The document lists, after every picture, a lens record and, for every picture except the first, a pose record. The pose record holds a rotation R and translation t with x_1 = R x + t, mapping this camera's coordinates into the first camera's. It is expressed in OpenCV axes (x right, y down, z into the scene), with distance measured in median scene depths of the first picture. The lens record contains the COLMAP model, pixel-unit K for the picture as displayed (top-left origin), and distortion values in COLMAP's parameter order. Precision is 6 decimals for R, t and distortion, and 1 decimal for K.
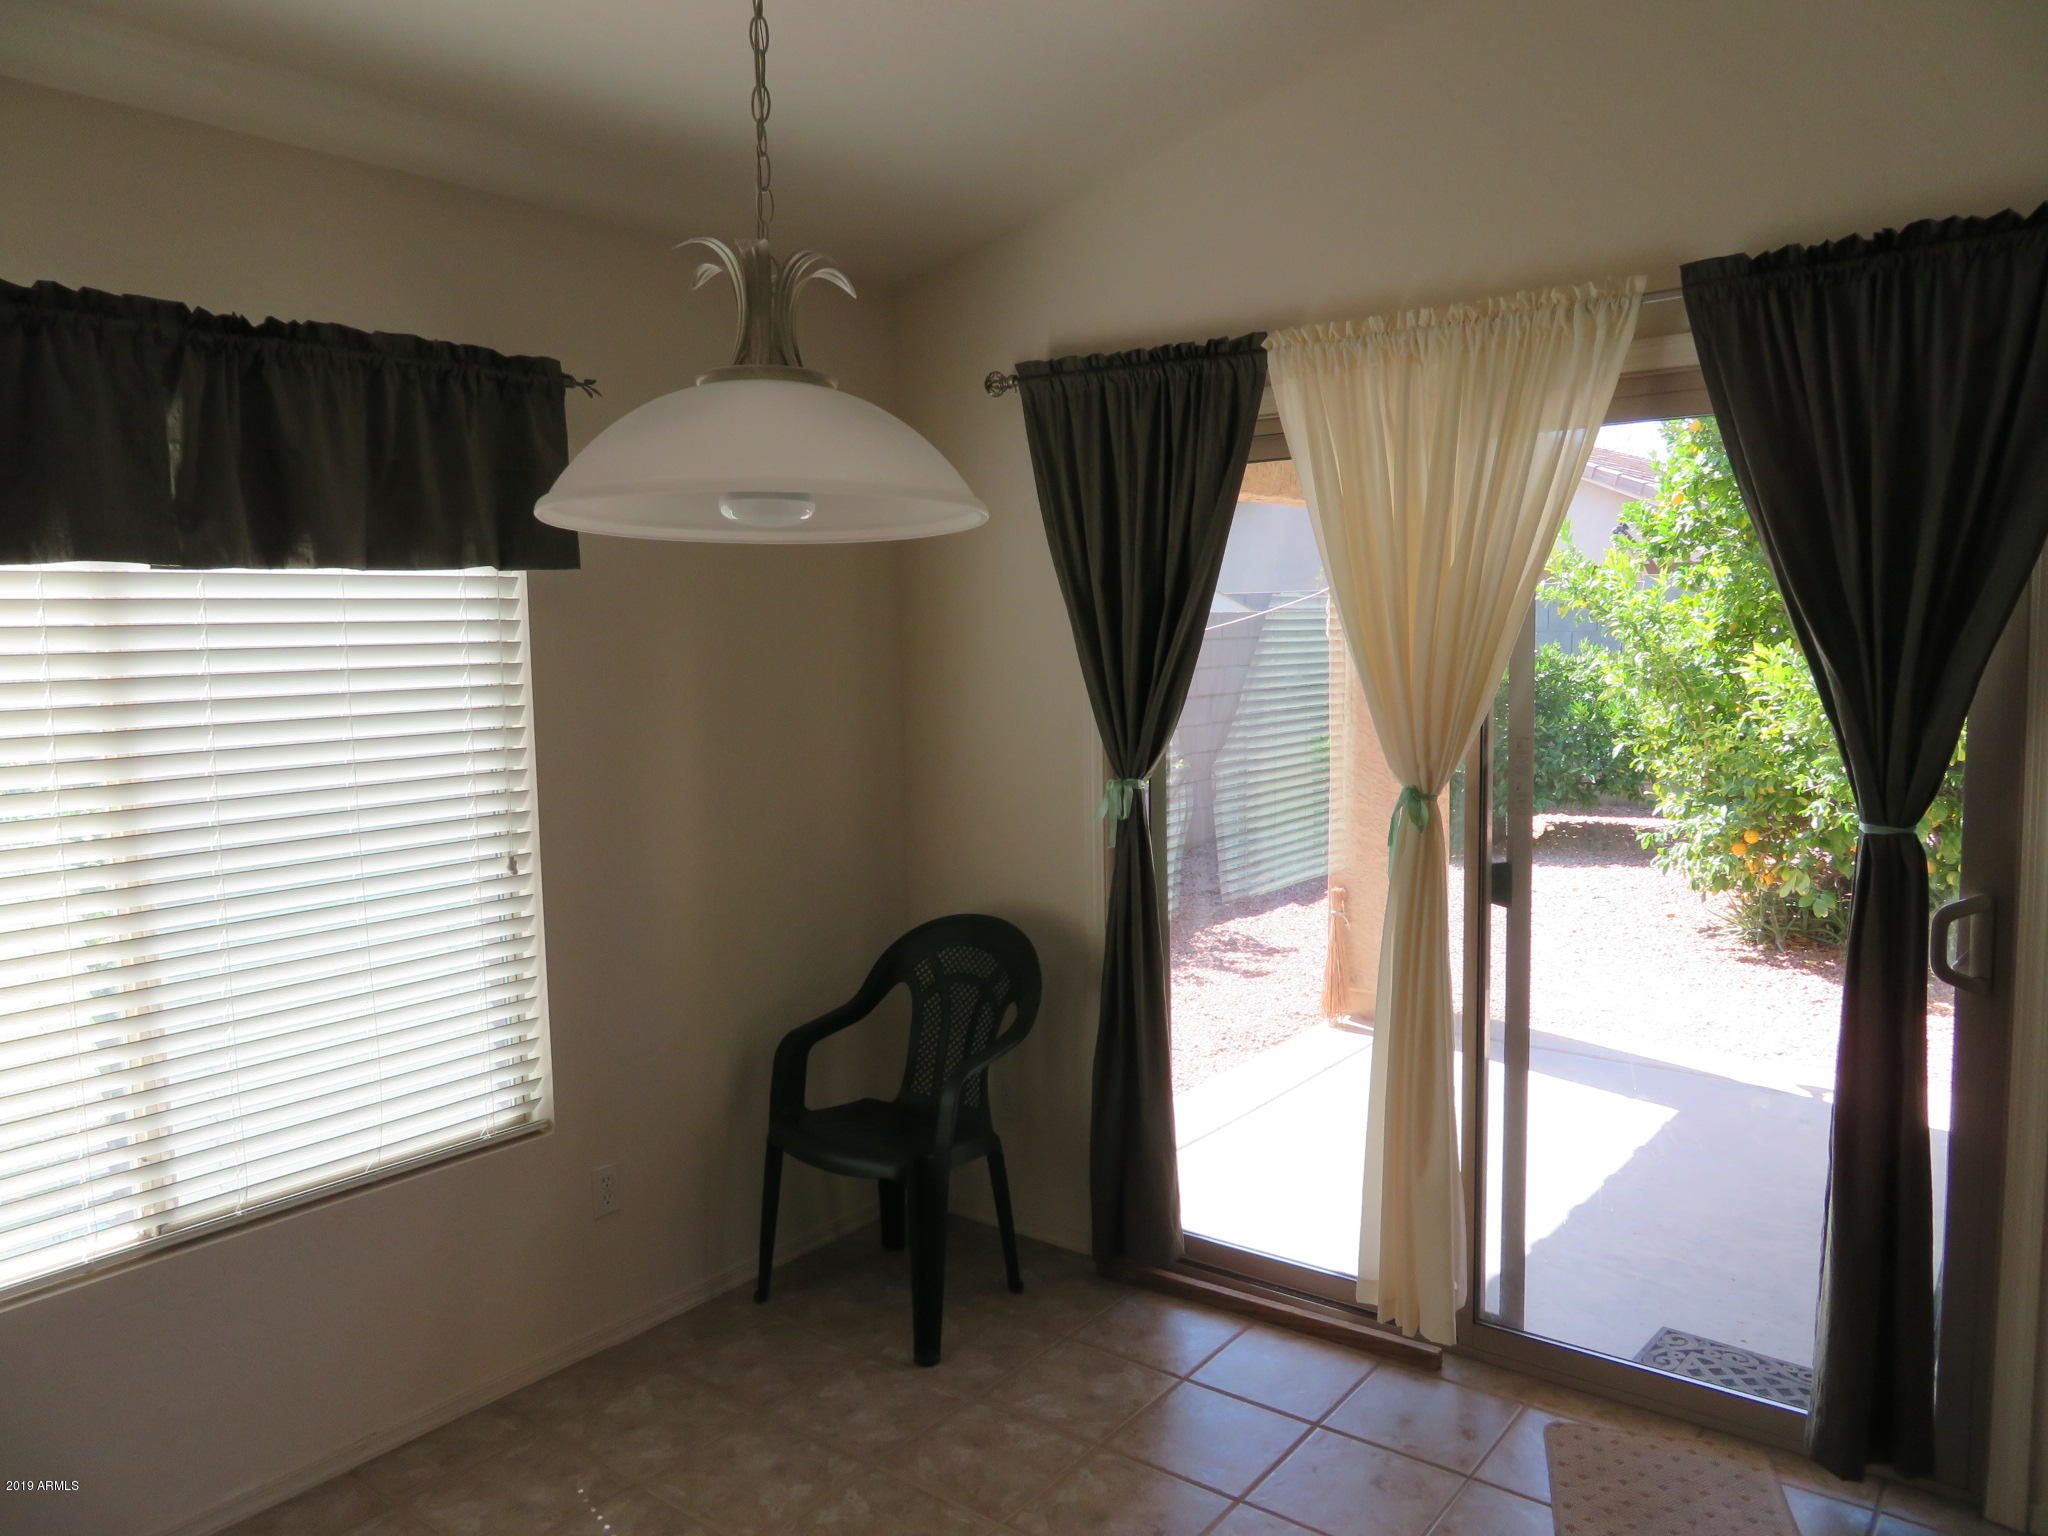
lens RADIAL K [[1491.3, 0, 1028.2], [0, 1491.3, 767.3], [0, 0, 1]] dist [-0.011750, -0.002544]
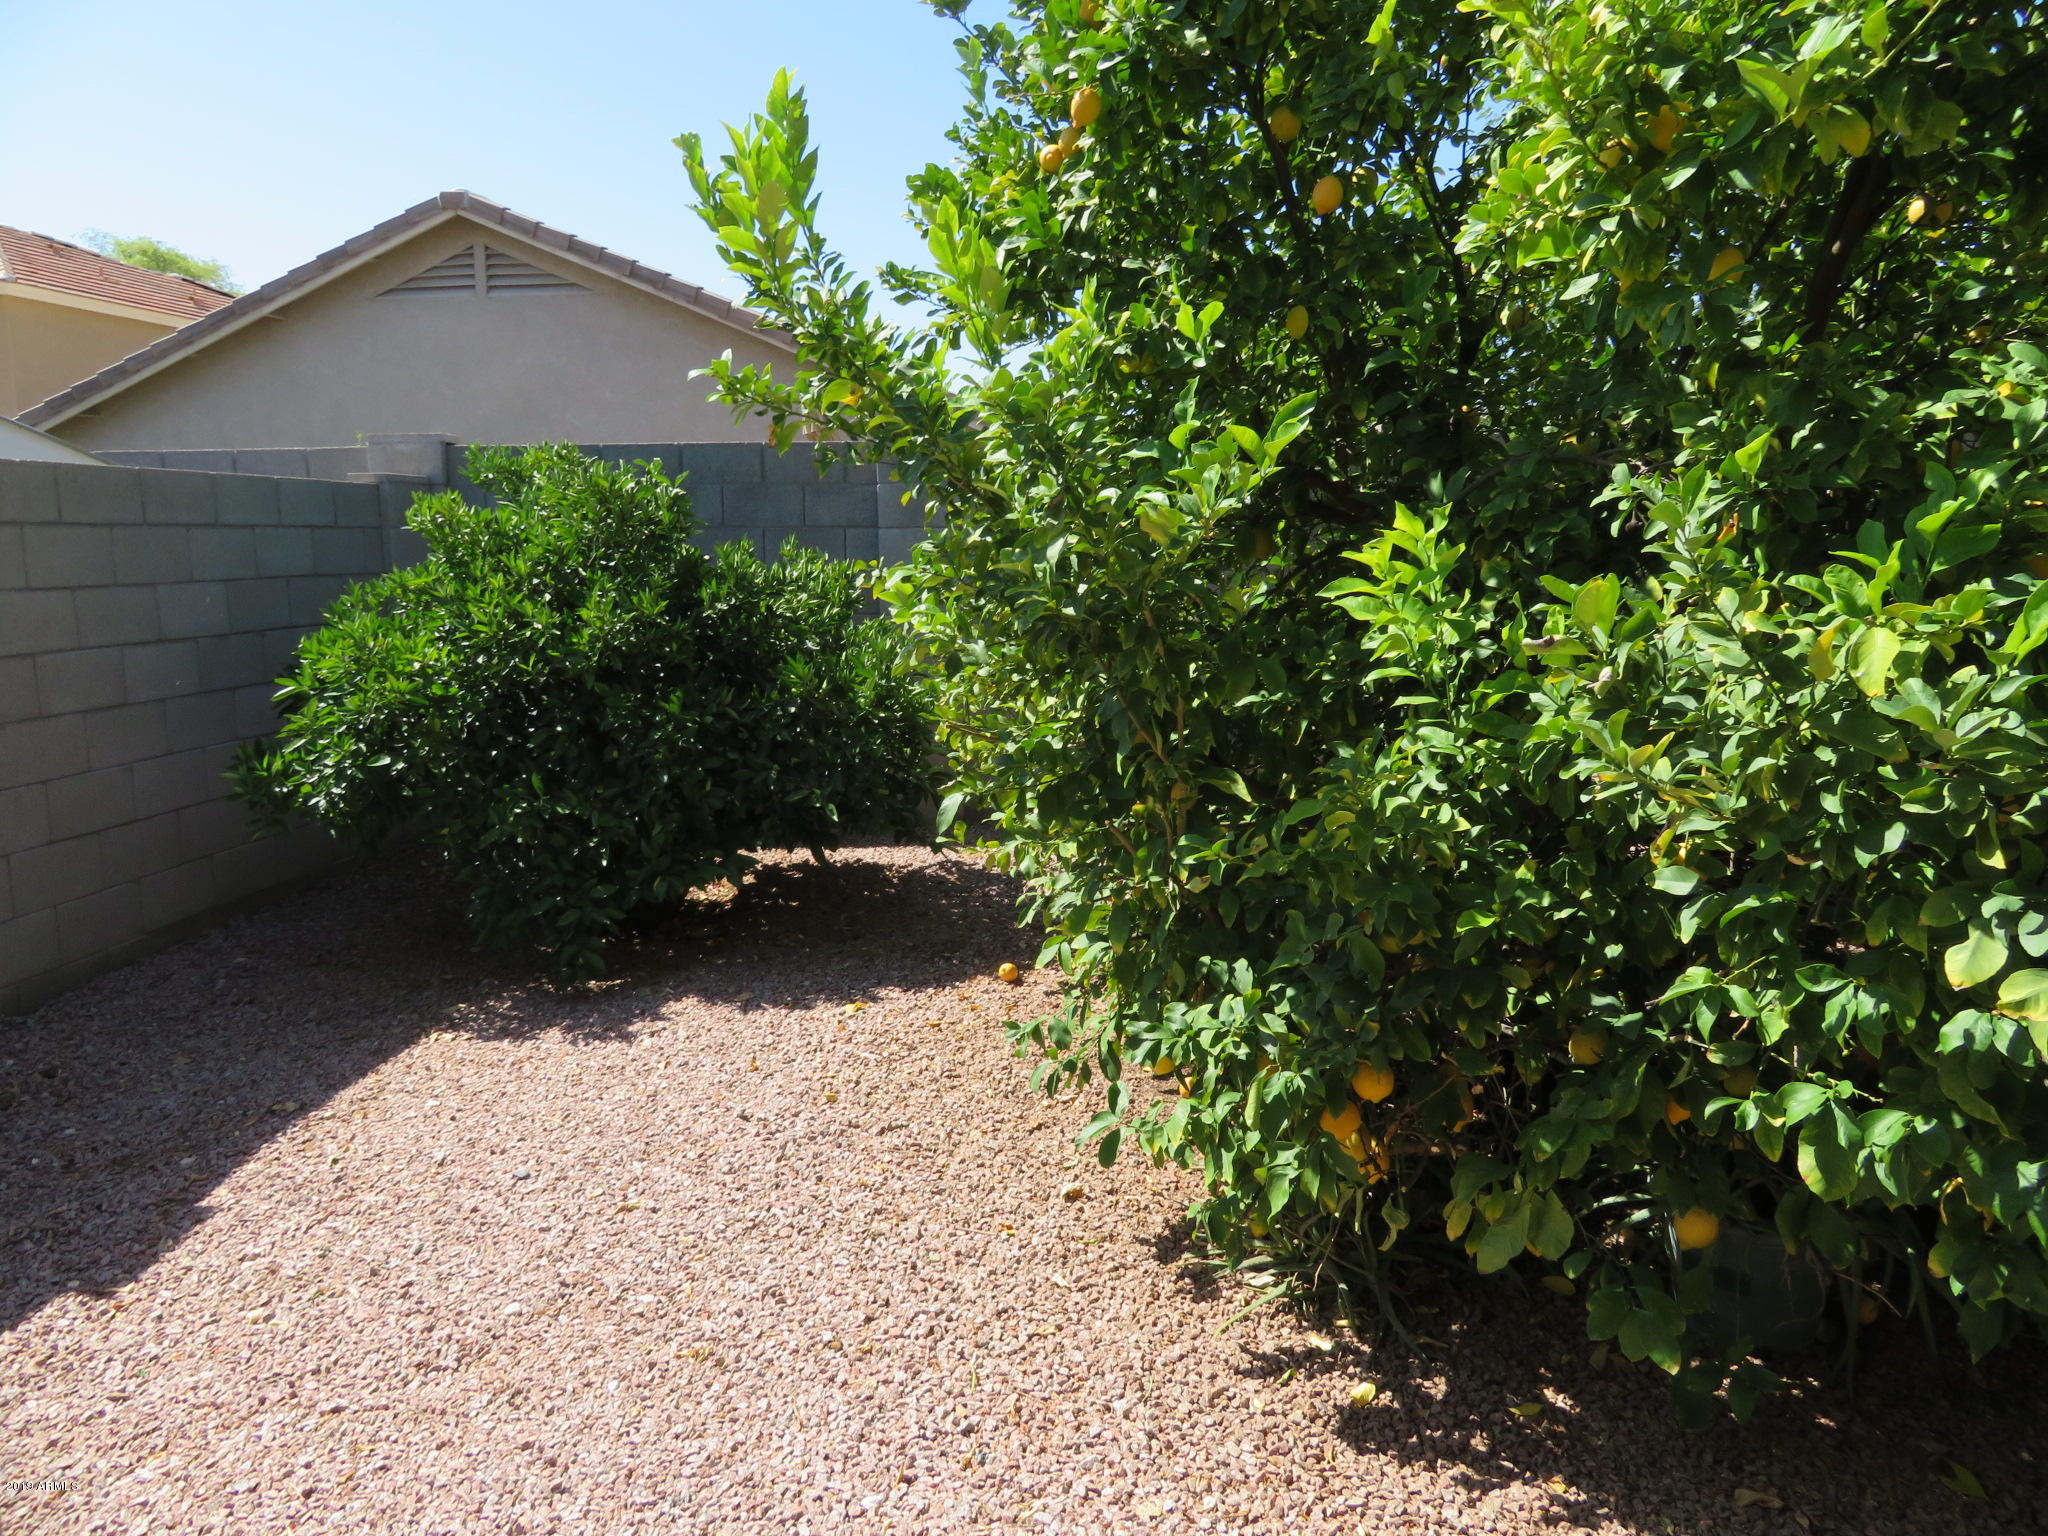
lens RADIAL K [[1491.3, 0, 1024.6], [0, 1491.3, 766.1], [0, 0, 1]] dist [-0.011750, -0.002544]
pose [[0.853223, -0.067602, 0.517147, 0.174576], [0.042200, 0.997261, 0.060740, -0.035006], [-0.519837, -0.030001, 0.853739, 0.534583]]
